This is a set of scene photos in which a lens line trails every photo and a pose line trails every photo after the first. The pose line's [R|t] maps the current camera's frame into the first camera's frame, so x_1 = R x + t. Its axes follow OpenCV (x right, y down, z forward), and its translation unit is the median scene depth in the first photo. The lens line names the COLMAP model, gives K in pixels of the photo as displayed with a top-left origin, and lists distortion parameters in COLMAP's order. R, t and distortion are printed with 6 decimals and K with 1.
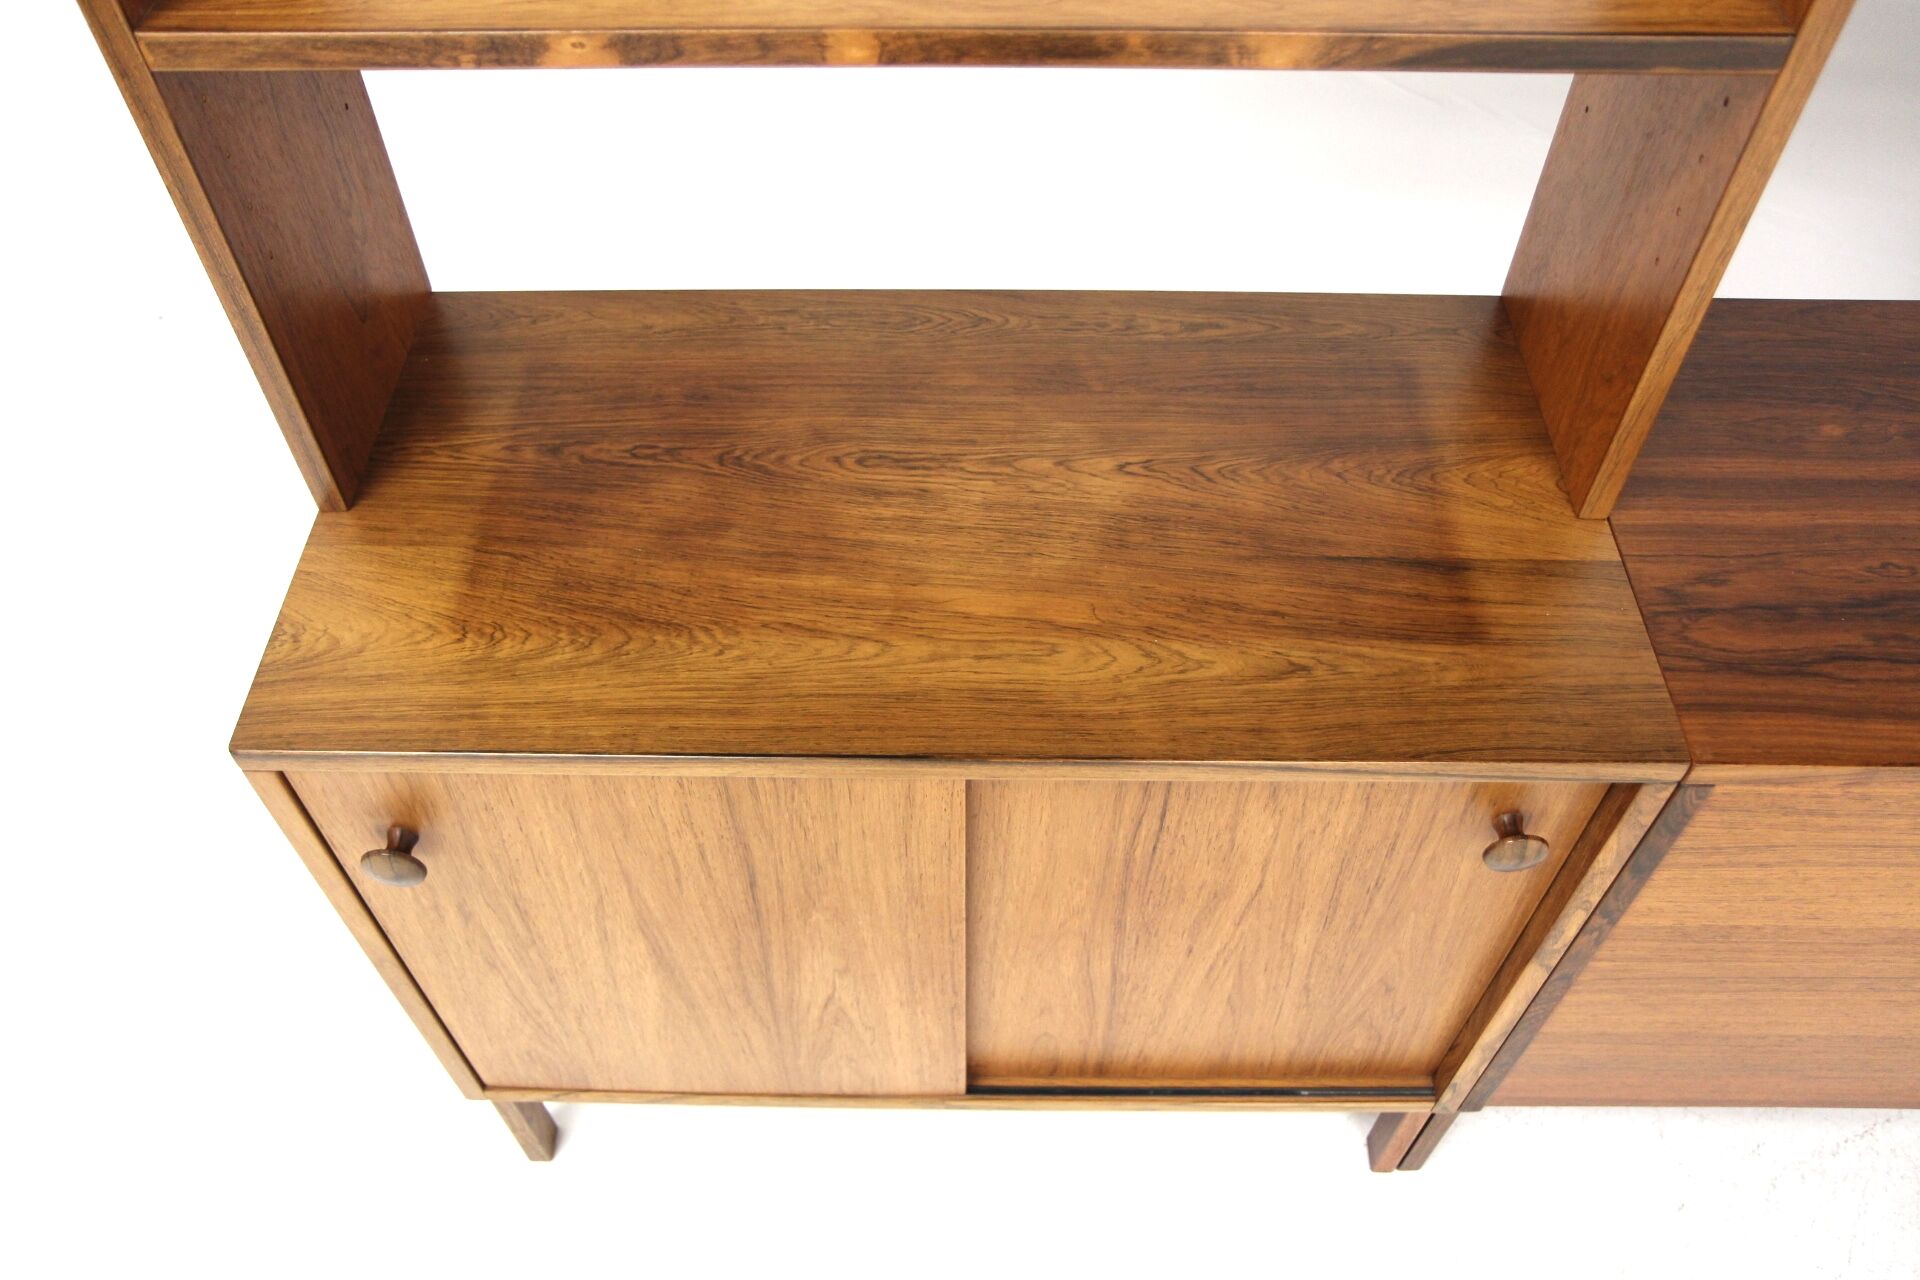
lens RADIAL K [[1503.0, 0, 951.9], [0, 1503.0, 645.4], [0, 0, 1]] dist [-0.110989, 0.103913]
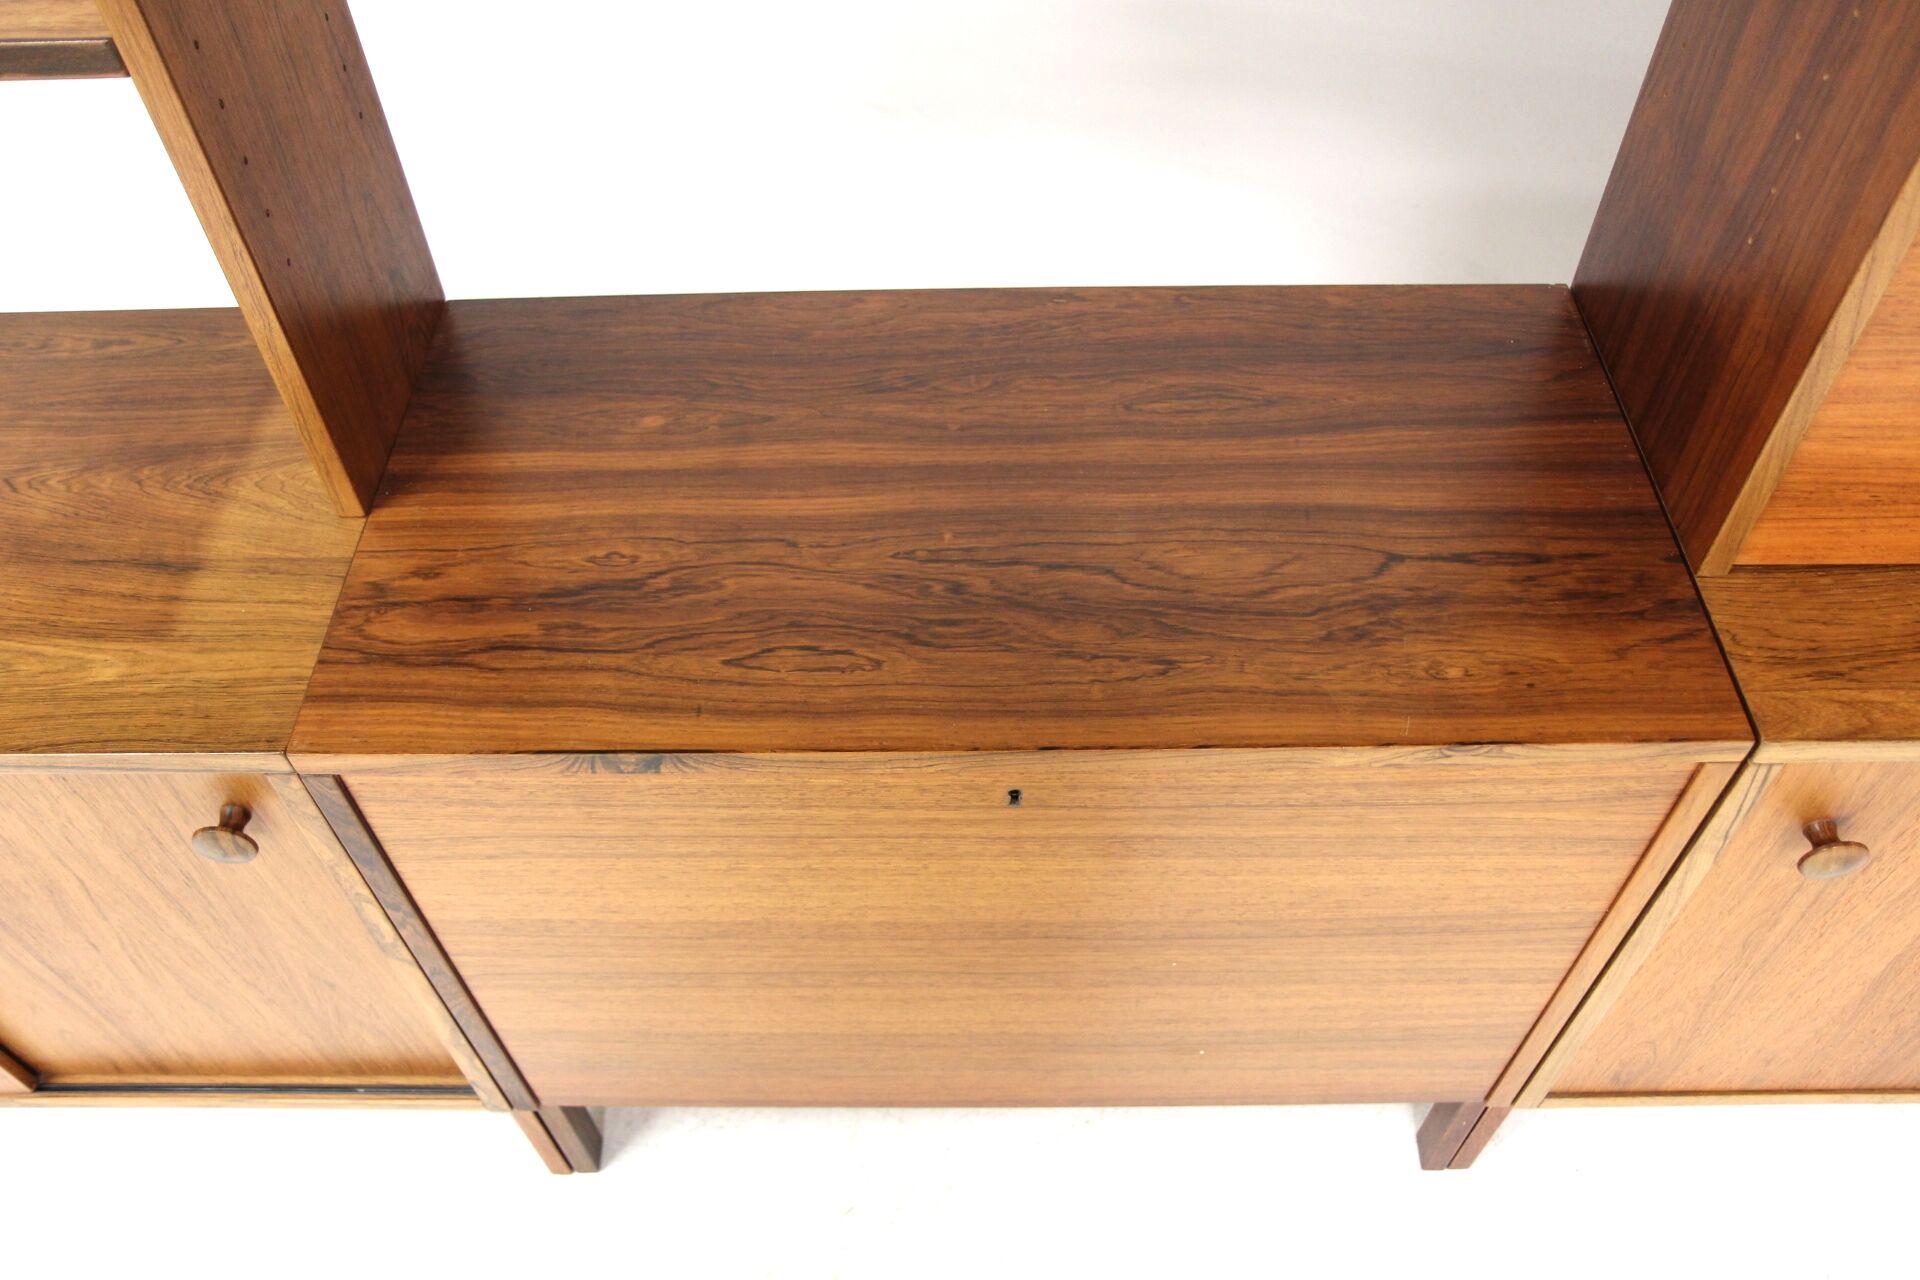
lens RADIAL K [[1503.0, 0, 951.9], [0, 1503.0, 645.4], [0, 0, 1]] dist [-0.110989, 0.103913]
pose [[0.999822, -0.018358, -0.004240, 0.857775], [0.018288, 0.999702, -0.016170, 0.027148], [0.004536, 0.016089, 0.999860, -0.015360]]
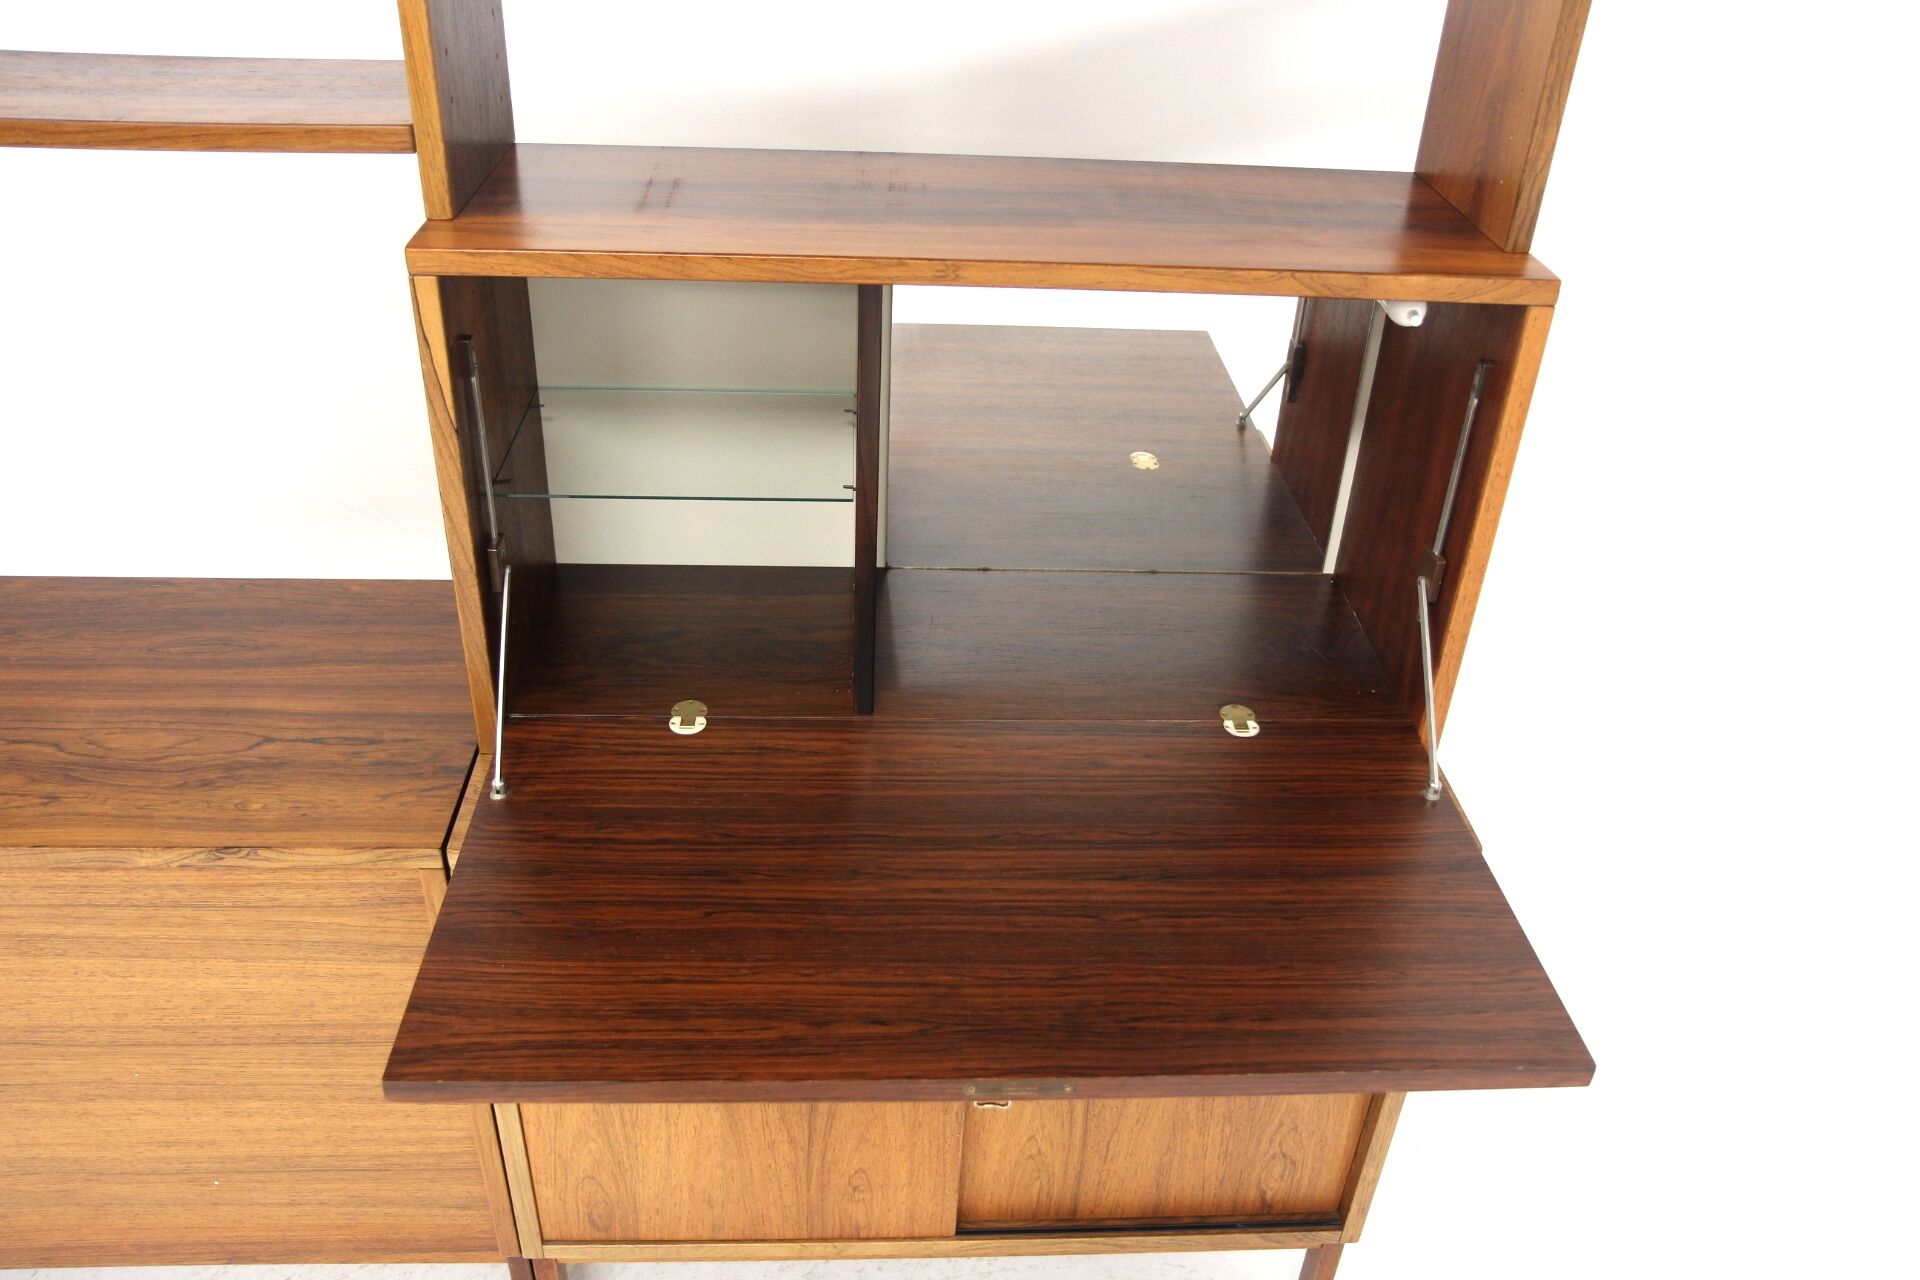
lens RADIAL K [[1508.3, 0, 955.0], [0, 1508.3, 644.8], [0, 0, 1]] dist [-0.106386, 0.103858]
pose [[0.995954, 0.005621, 0.089693, 1.648477], [0.023554, 0.946824, -0.320889, 0.325719], [-0.086728, 0.321703, 0.942860, -0.393190]]
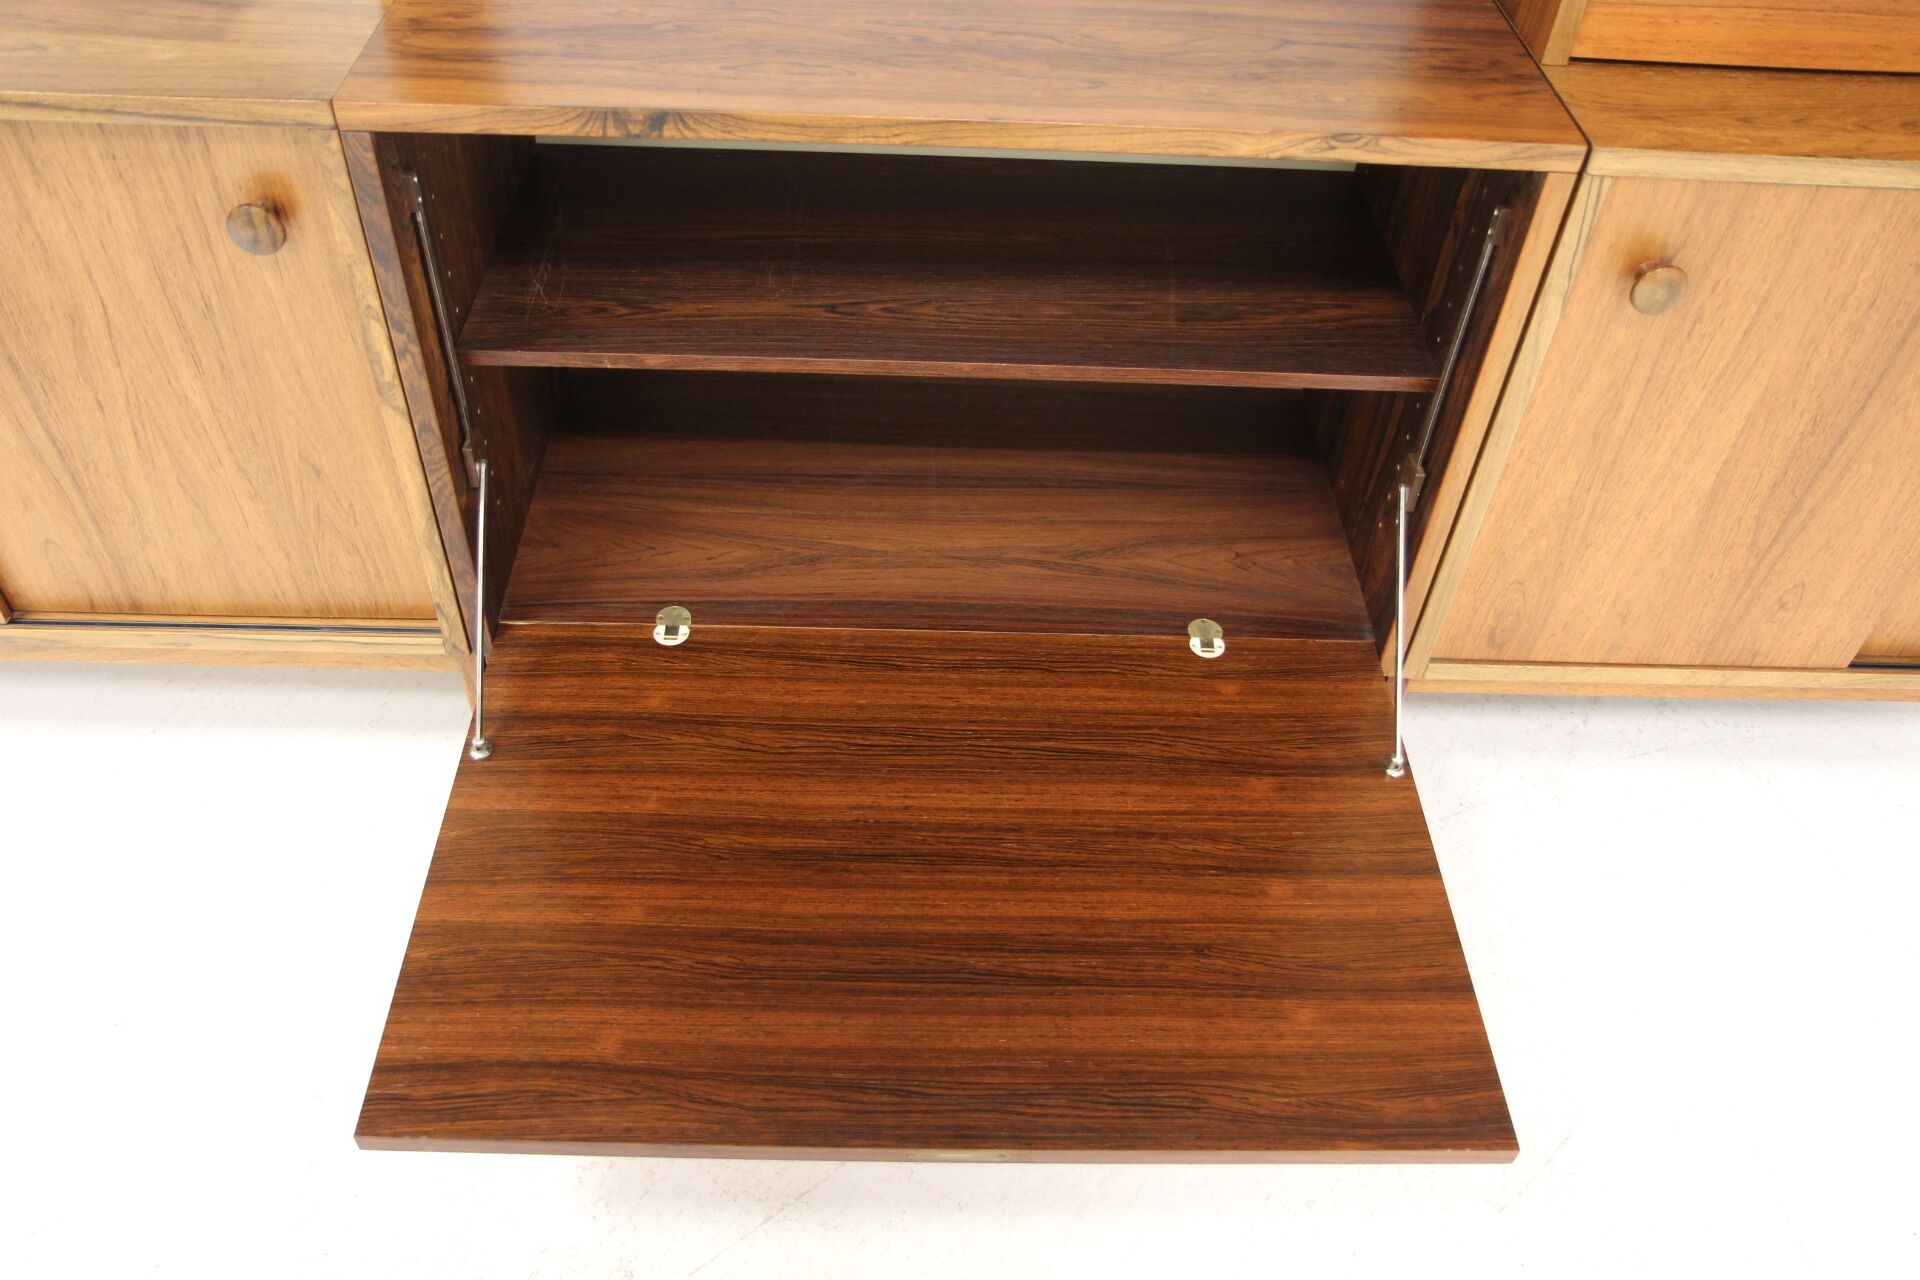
lens RADIAL K [[1508.3, 0, 955.0], [0, 1508.3, 644.8], [0, 0, 1]] dist [-0.106386, 0.103858]
pose [[0.998223, 0.016198, 0.057342, 0.826599], [-0.010213, 0.994611, -0.103170, 0.548650], [-0.058704, 0.102401, 0.993010, -0.119700]]
